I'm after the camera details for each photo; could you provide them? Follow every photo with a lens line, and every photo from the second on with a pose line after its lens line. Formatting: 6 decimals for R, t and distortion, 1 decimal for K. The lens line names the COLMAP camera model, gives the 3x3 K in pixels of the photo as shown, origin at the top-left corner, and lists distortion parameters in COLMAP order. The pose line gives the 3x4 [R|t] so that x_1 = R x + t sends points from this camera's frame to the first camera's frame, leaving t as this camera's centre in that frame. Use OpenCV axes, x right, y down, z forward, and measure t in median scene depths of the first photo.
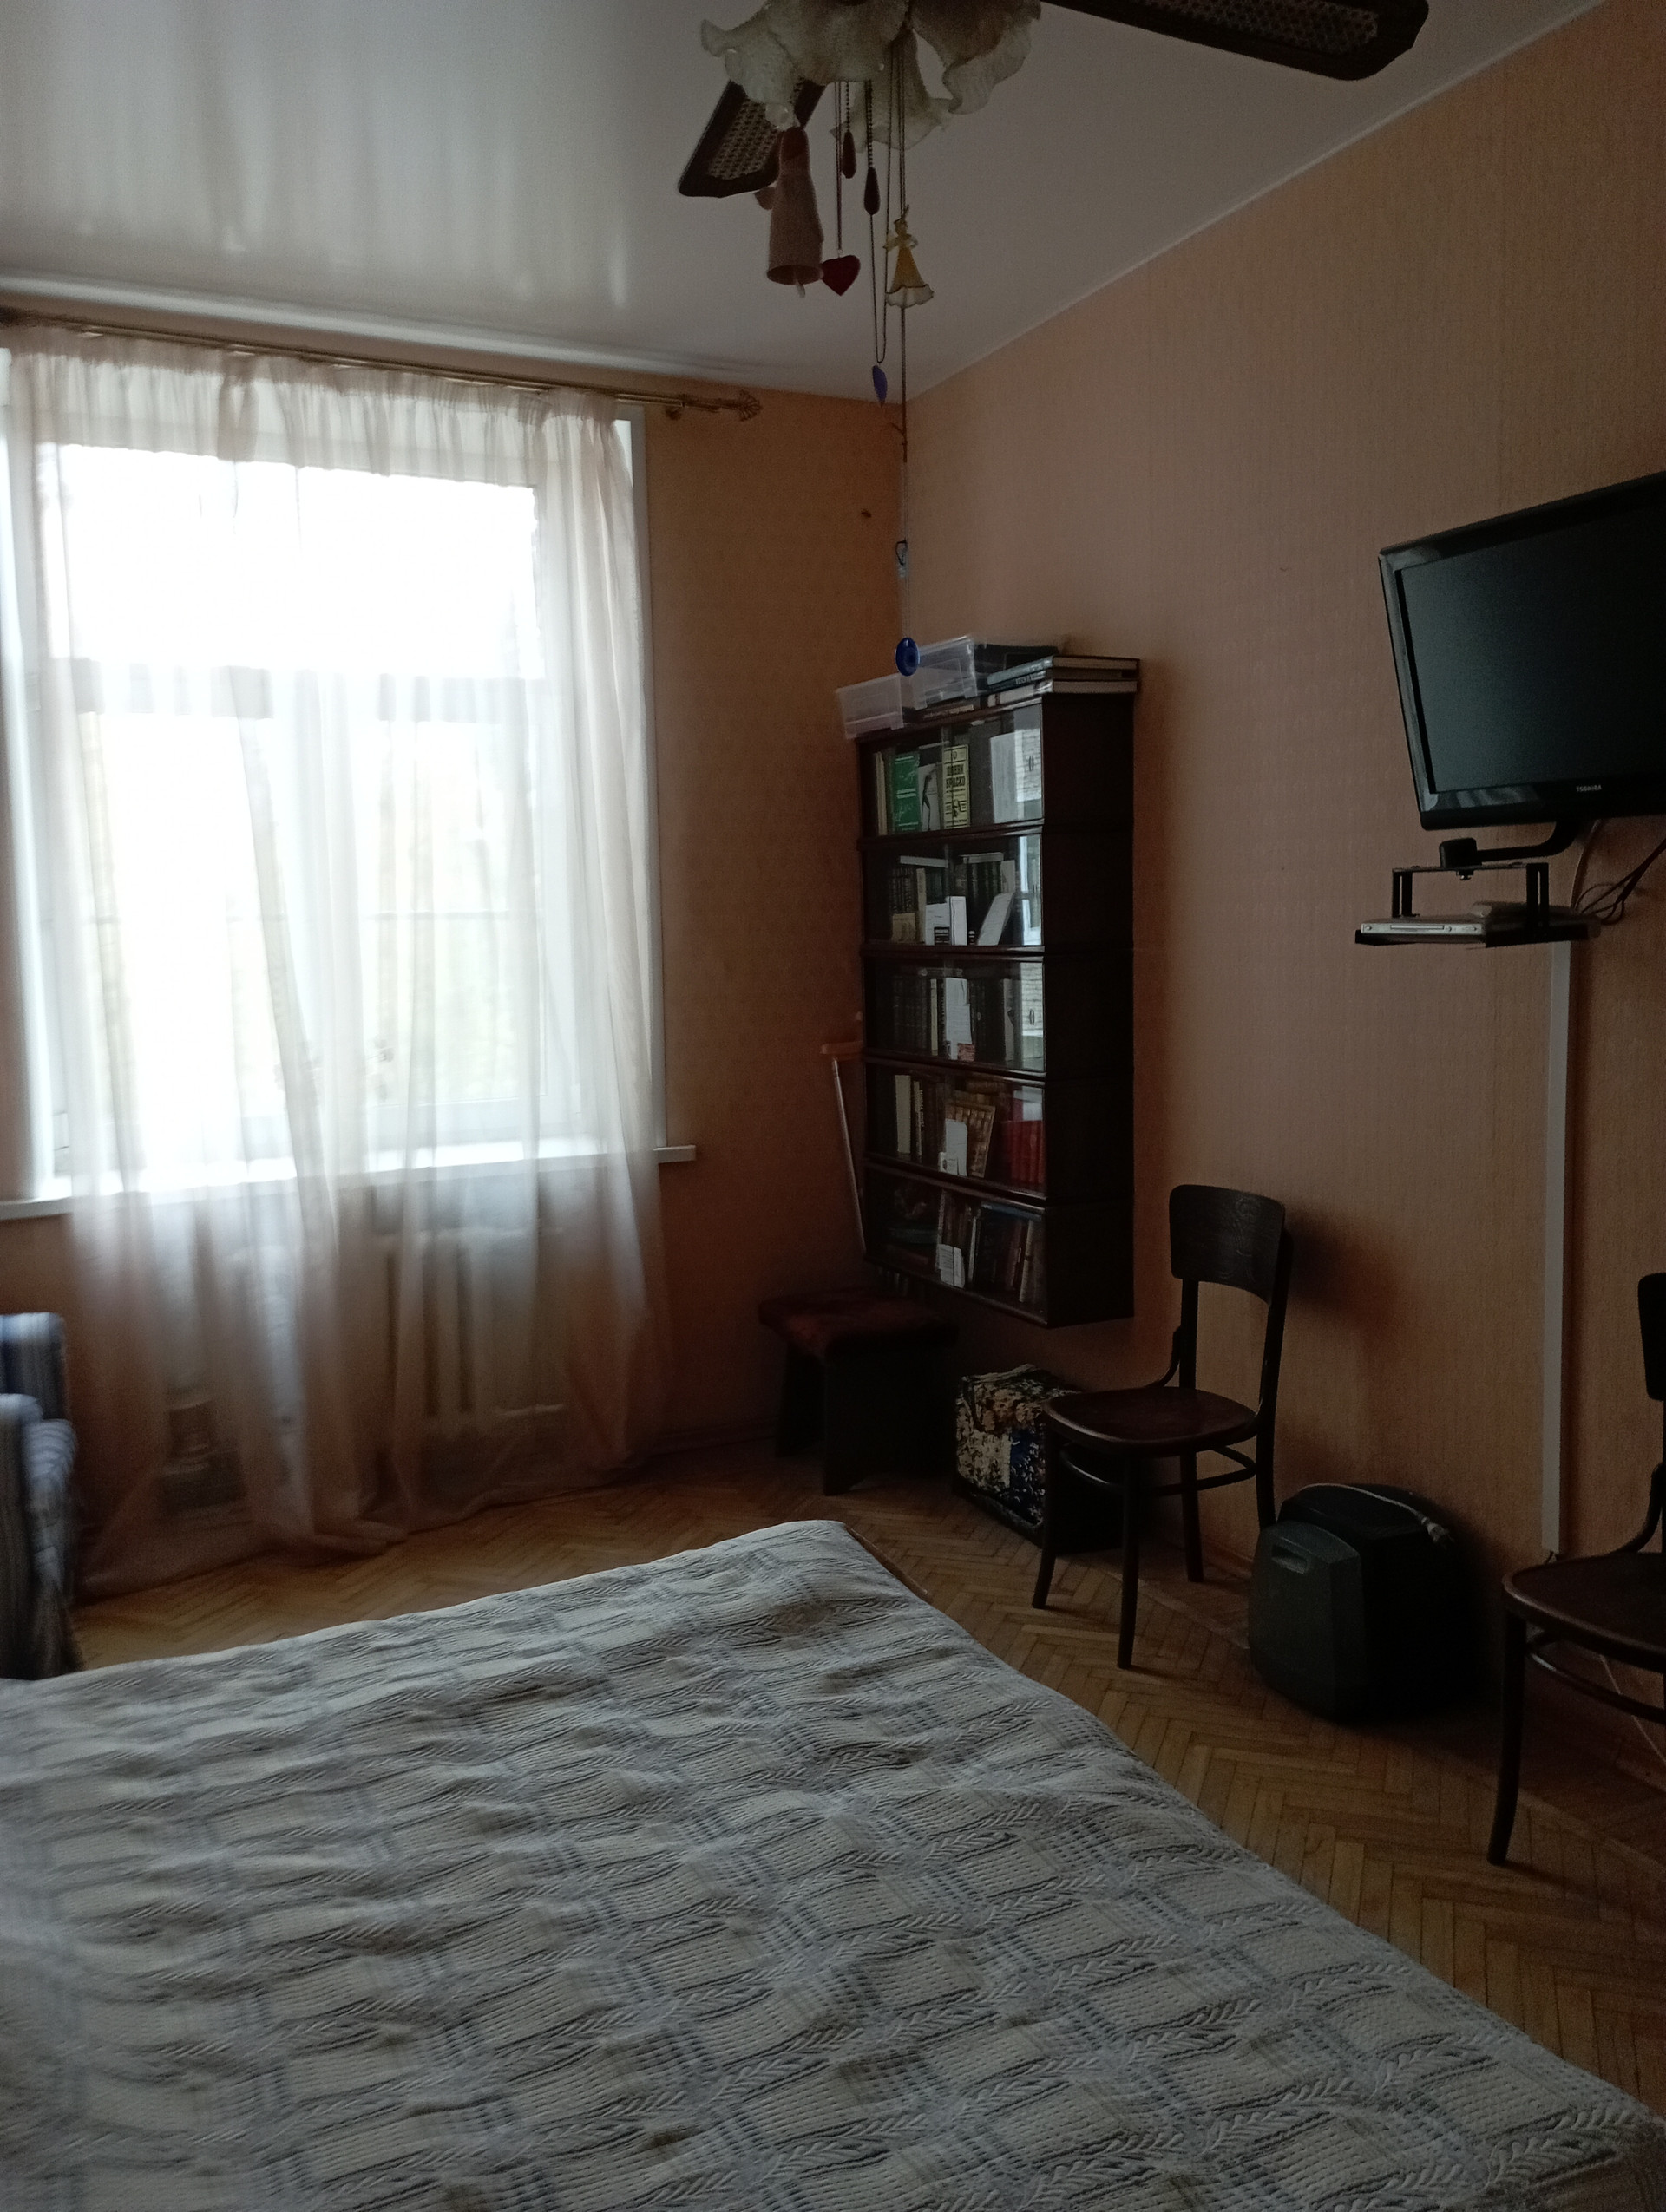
lens RADIAL K [[1831.4, 0, 836.3], [0, 1831.4, 1101.5], [0, 0, 1]] dist [0.101103, -0.107876]
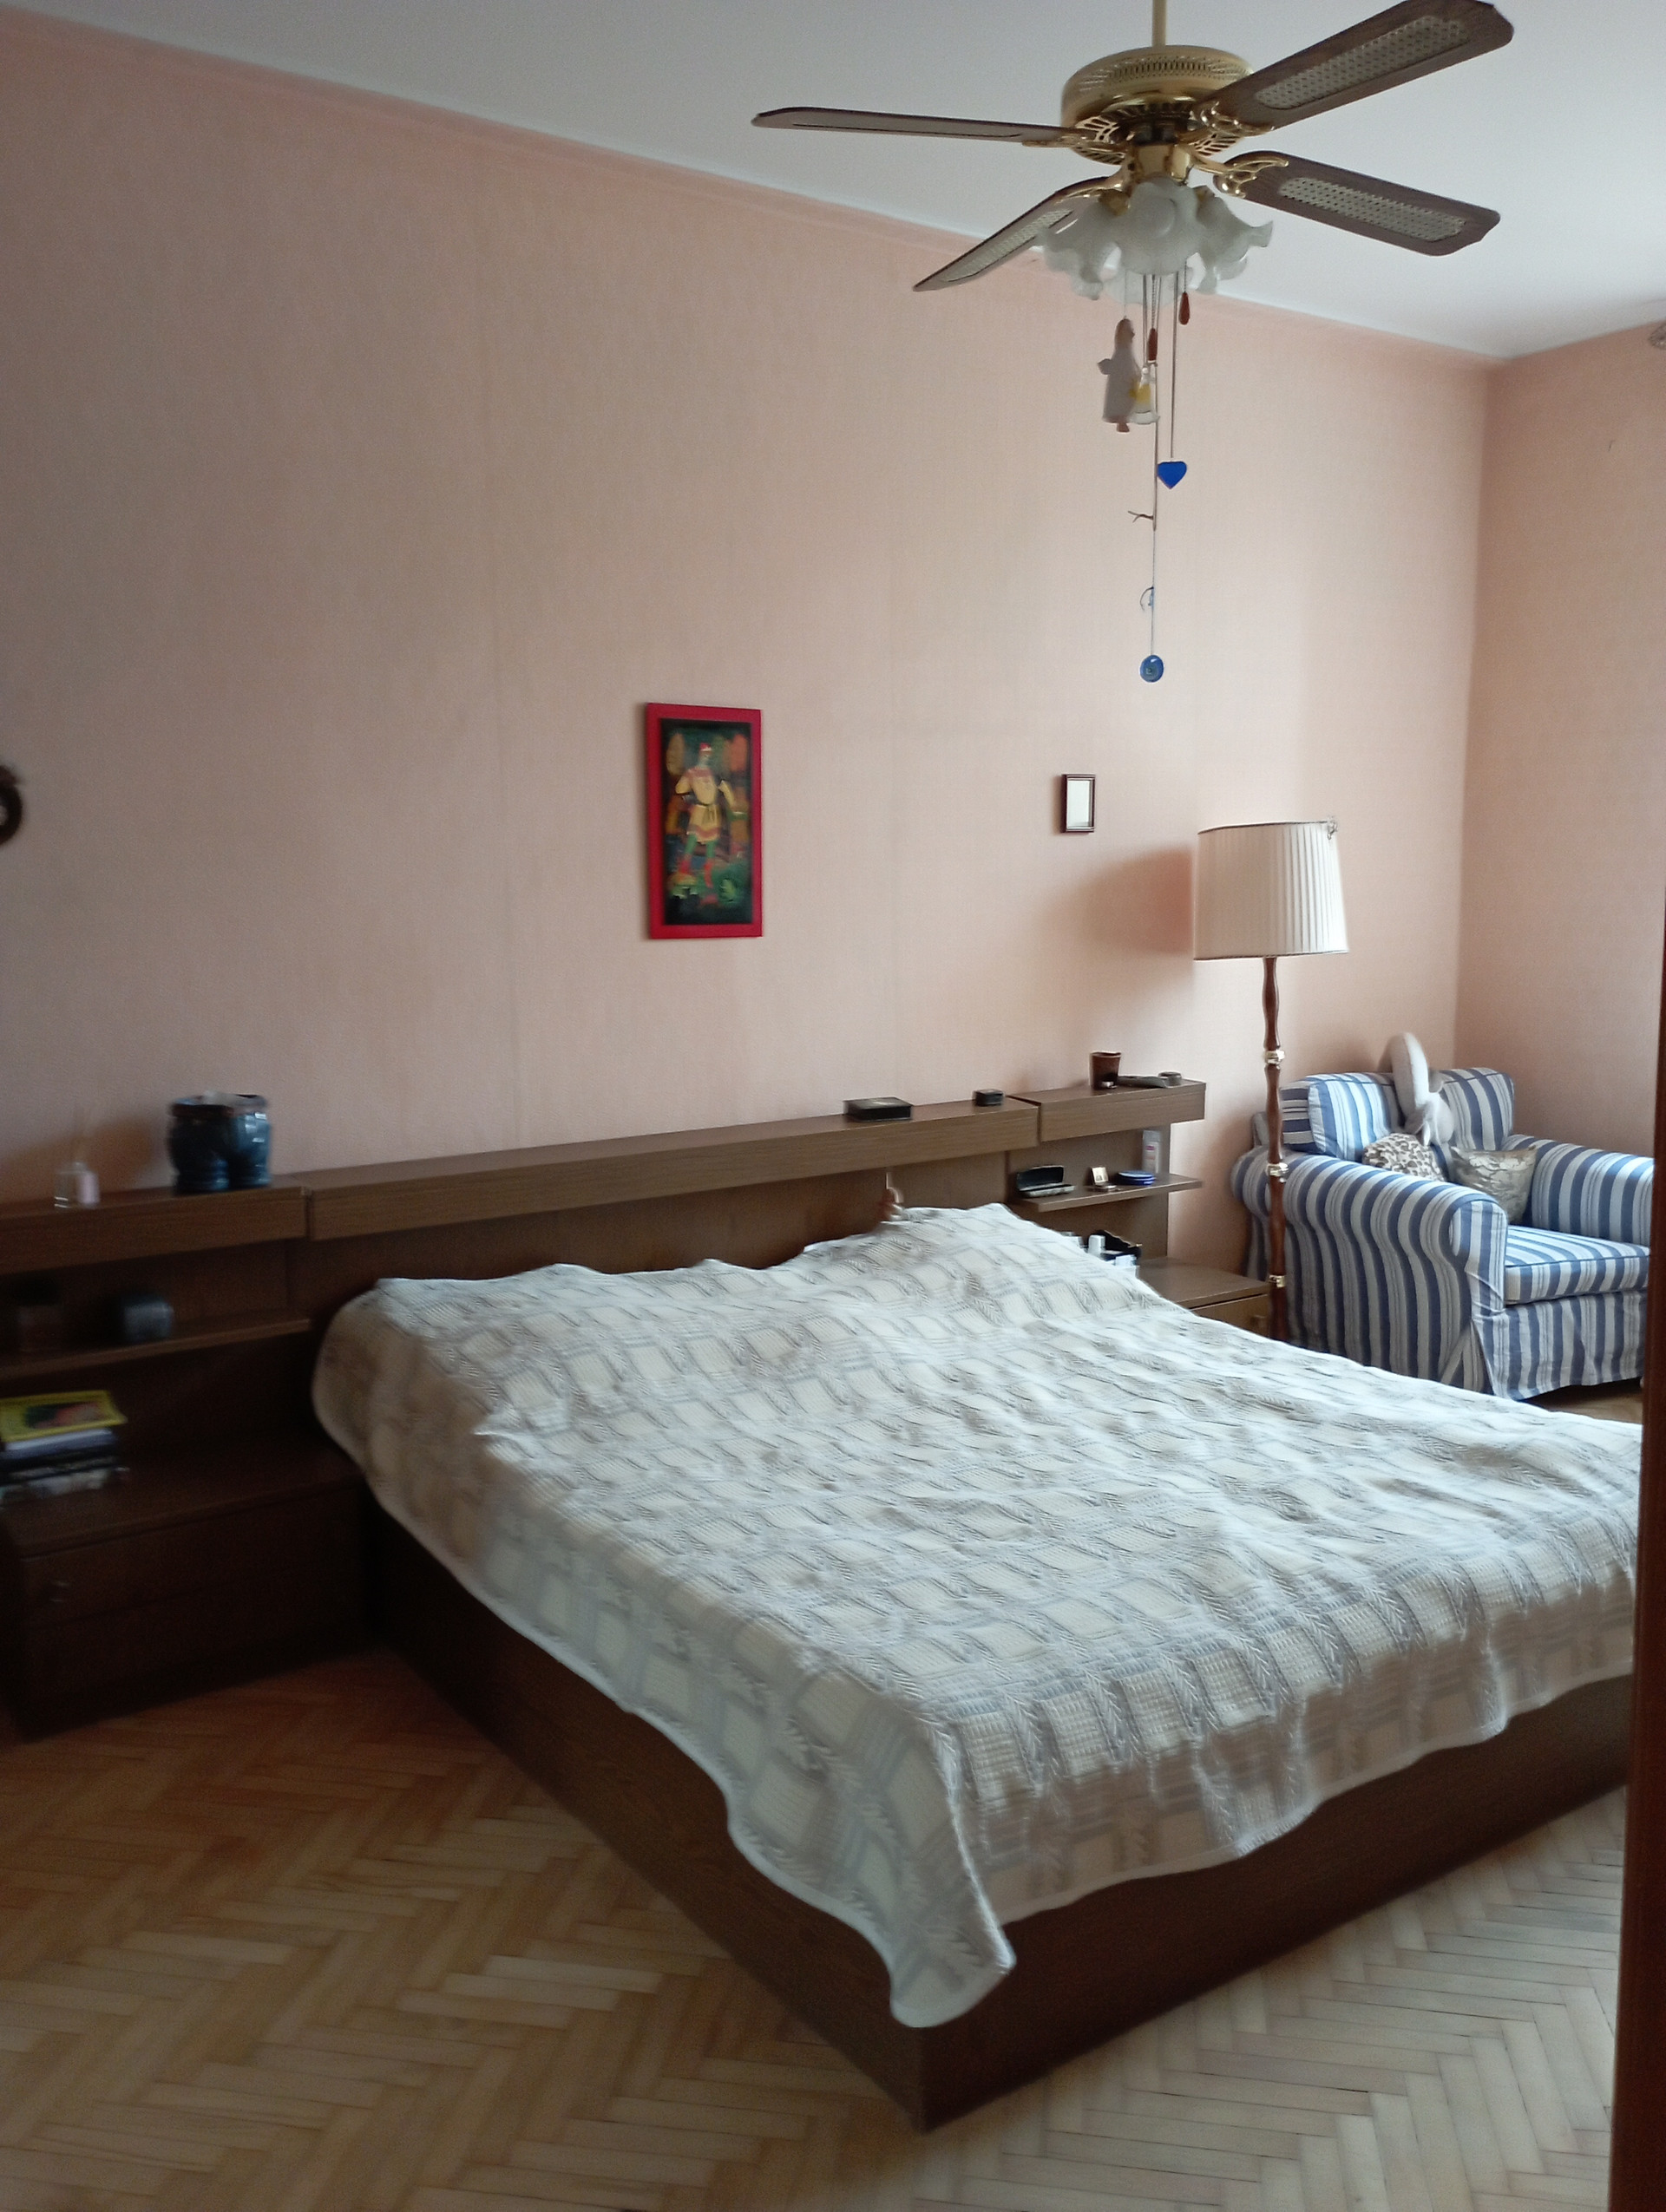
lens RADIAL K [[1831.4, 0, 829.7], [0, 1831.4, 1090.7], [0, 0, 1]] dist [0.101103, -0.107876]
pose [[0.157934, 0.143818, -0.976920, 1.249488], [-0.095795, 0.986902, 0.129801, -0.072261], [0.982792, 0.073084, 0.169643, 0.470613]]
